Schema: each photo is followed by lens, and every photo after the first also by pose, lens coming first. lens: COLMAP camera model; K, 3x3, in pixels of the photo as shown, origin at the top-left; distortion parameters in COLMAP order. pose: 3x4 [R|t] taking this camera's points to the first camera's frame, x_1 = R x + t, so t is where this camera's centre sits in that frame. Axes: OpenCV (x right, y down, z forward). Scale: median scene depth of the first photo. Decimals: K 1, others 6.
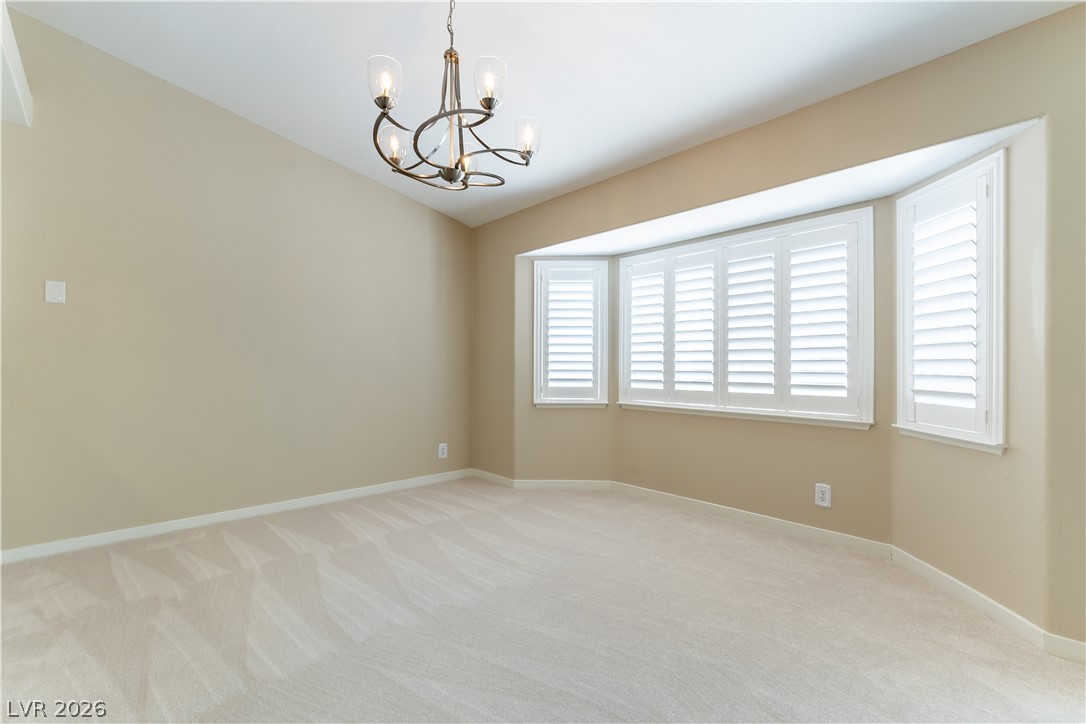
lens RADIAL K [[492.7, 0, 544.7], [0, 492.7, 368.0], [0, 0, 1]] dist [-0.000572, 0.000019]
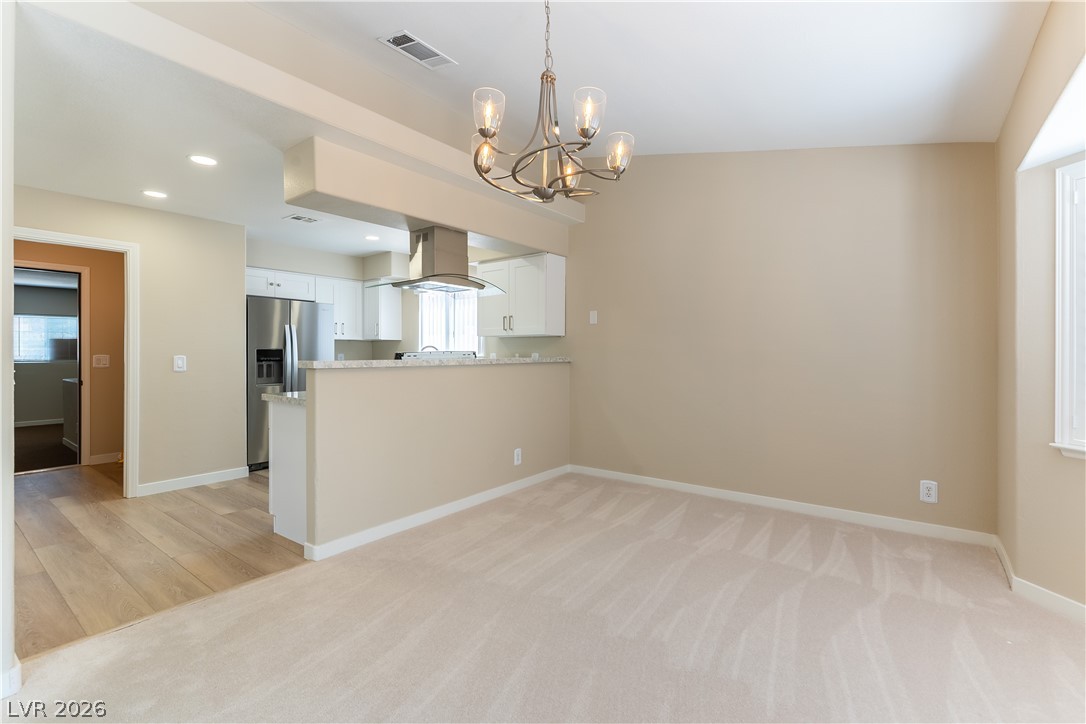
lens RADIAL K [[484.7, 0, 538.6], [0, 484.7, 355.7], [0, 0, 1]] dist [-0.000254, 0.000006]
pose [[0.180904, 0.012421, -0.983422, 0.479191], [-0.007533, 0.999908, 0.011244, -0.029374], [0.983472, 0.005374, 0.180981, 0.476860]]
